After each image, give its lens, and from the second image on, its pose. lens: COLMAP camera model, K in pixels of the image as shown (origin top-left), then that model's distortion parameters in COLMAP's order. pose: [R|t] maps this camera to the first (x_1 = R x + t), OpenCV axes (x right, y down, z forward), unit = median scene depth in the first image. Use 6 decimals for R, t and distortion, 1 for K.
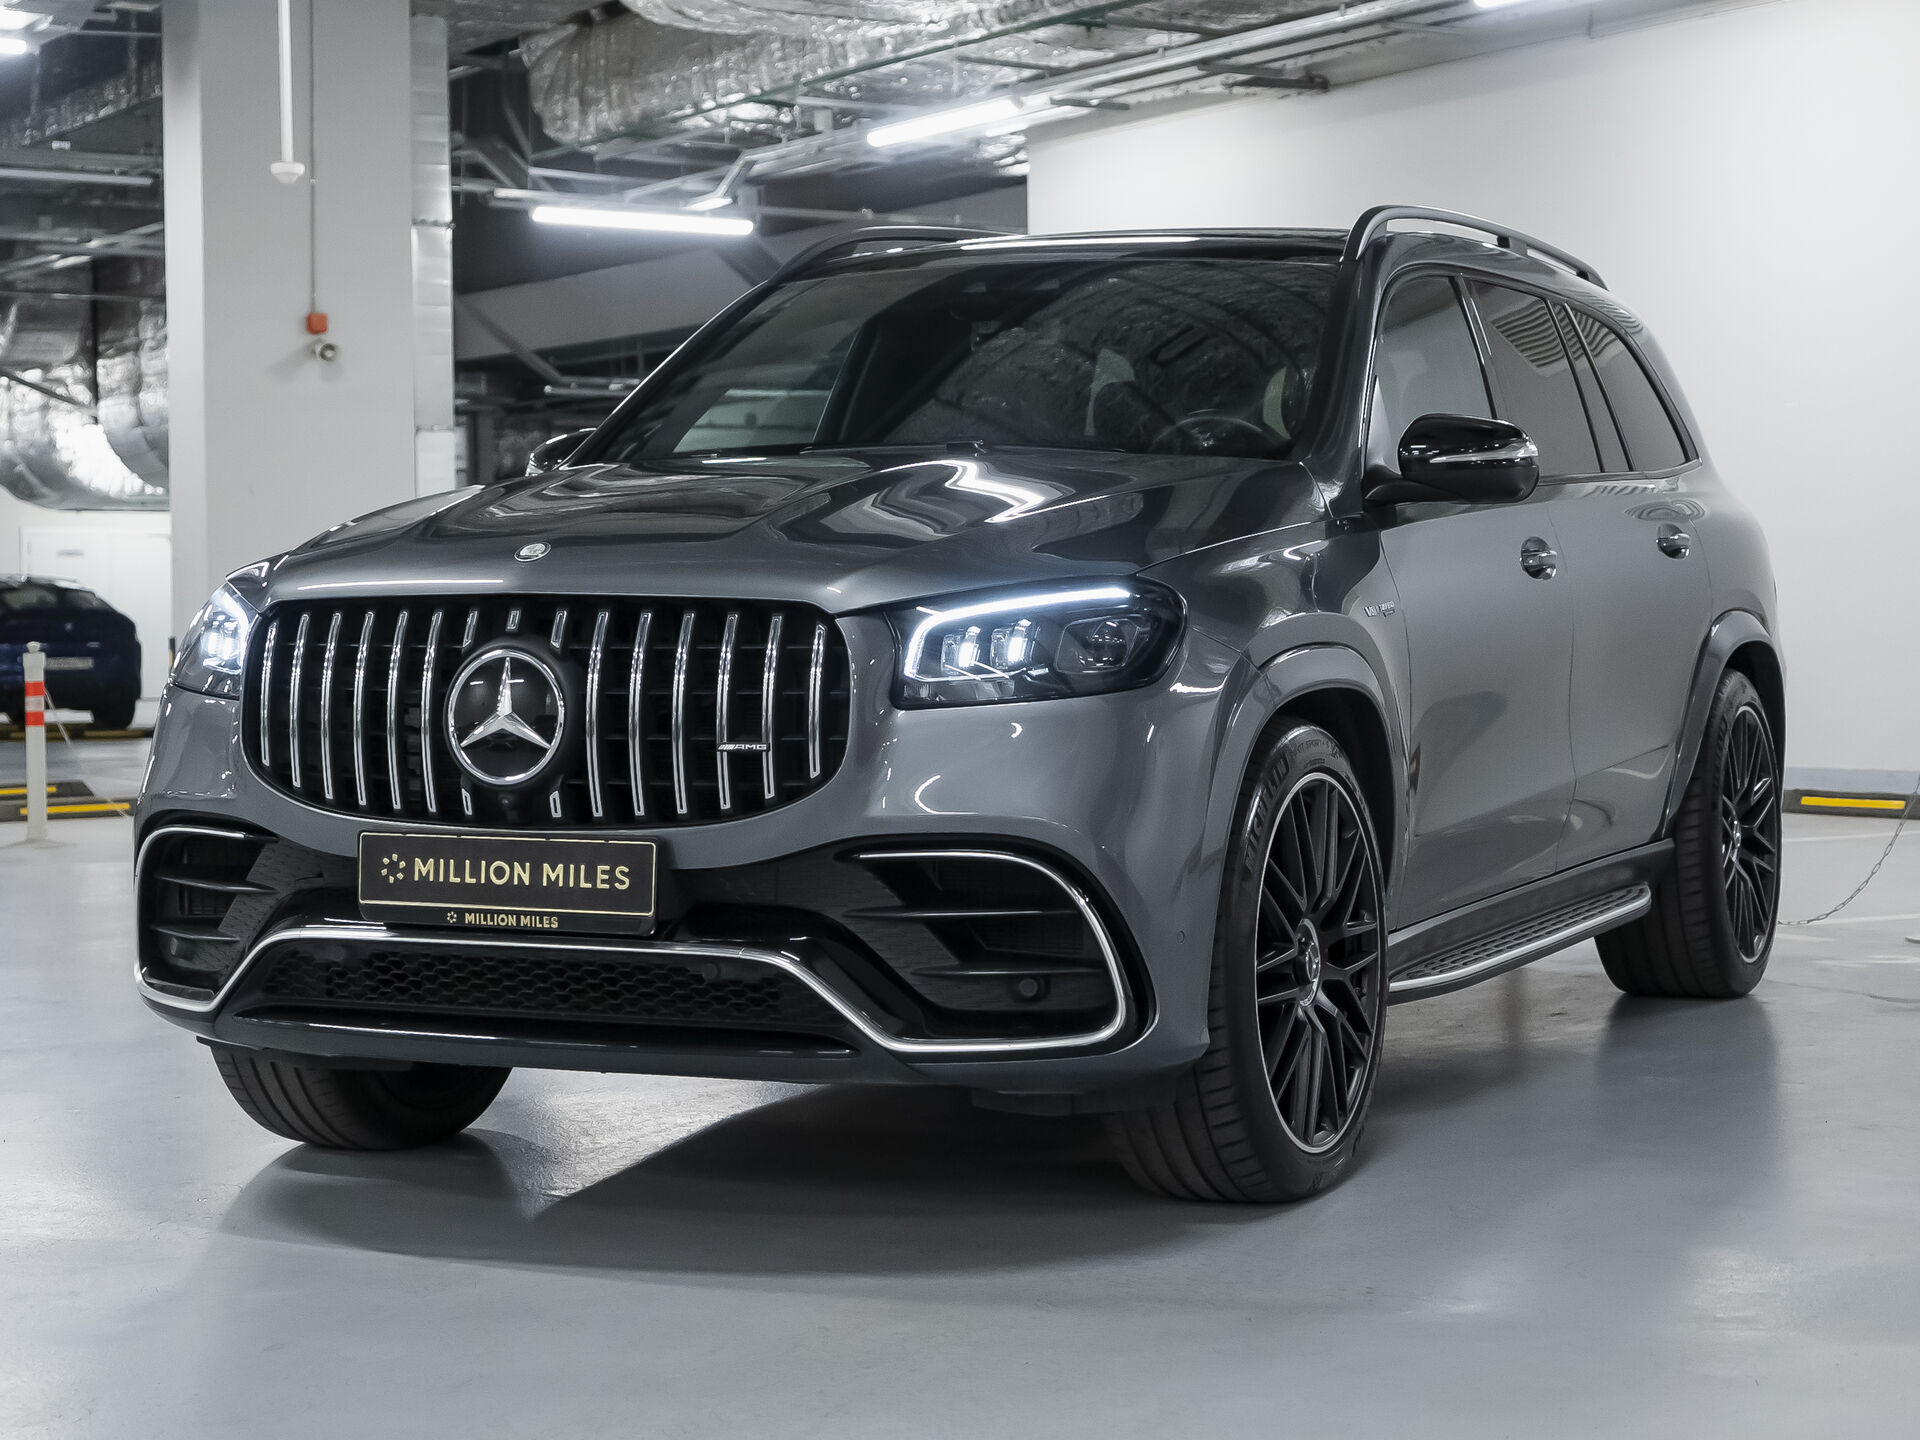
lens RADIAL K [[3432.1, 0, 960.0], [0, 3432.1, 720.0], [0, 0, 1]] dist [0.019415, 0.037341]
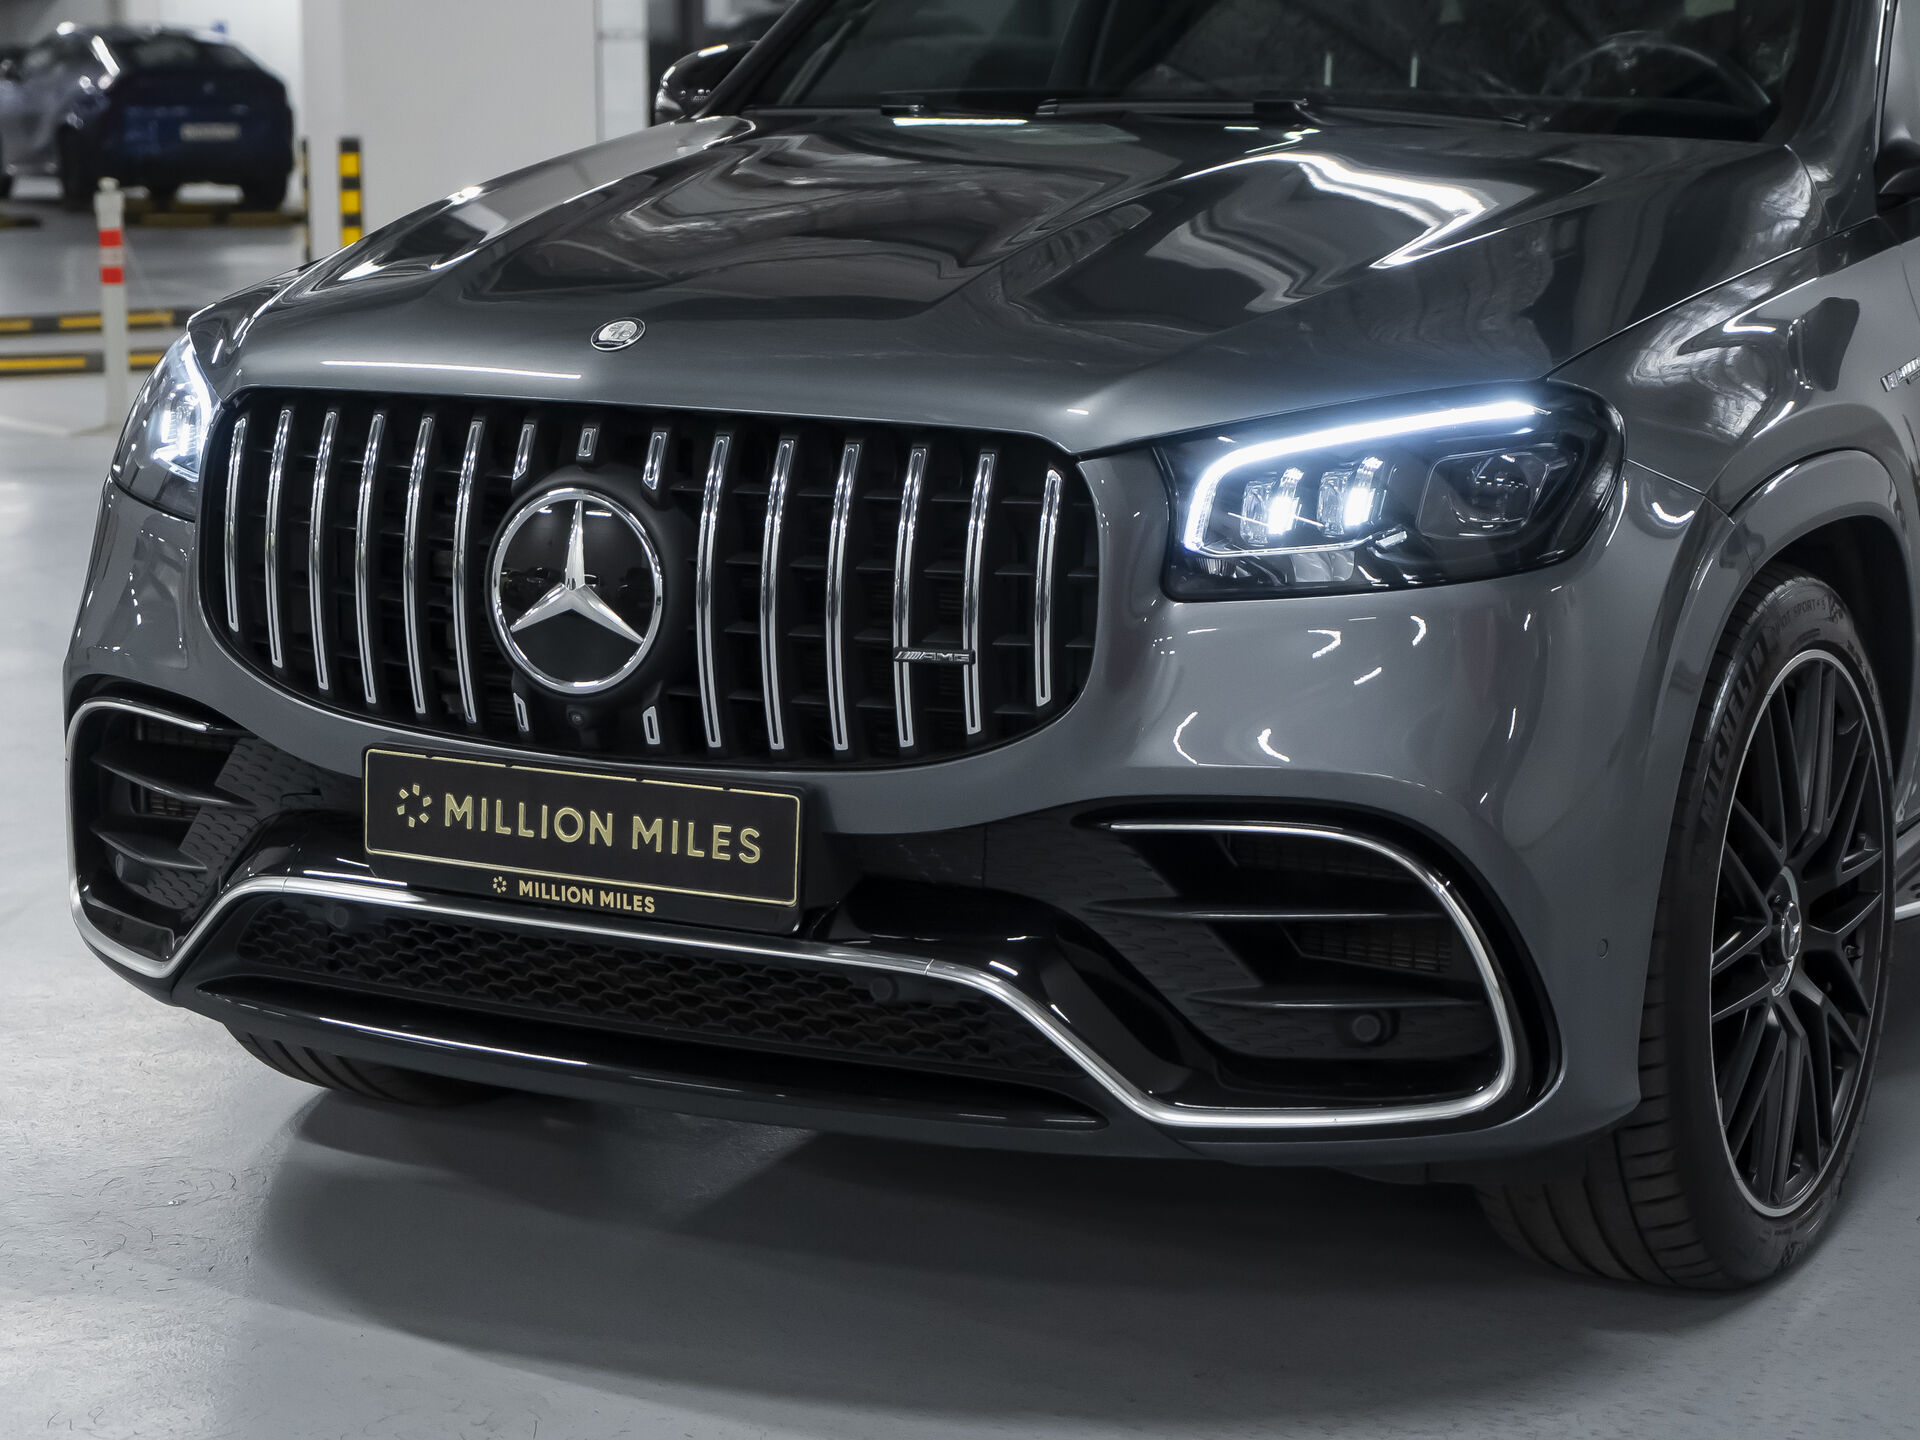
lens RADIAL K [[3915.4, 0, 960.0], [0, 3915.4, 720.0], [0, 0, 1]] dist [0.035820, 0.401914]
pose [[0.997345, 0.017032, -0.070797, -0.005338], [-0.007127, 0.990425, 0.137871, -0.080416], [0.072467, -0.137000, 0.987917, 0.259662]]
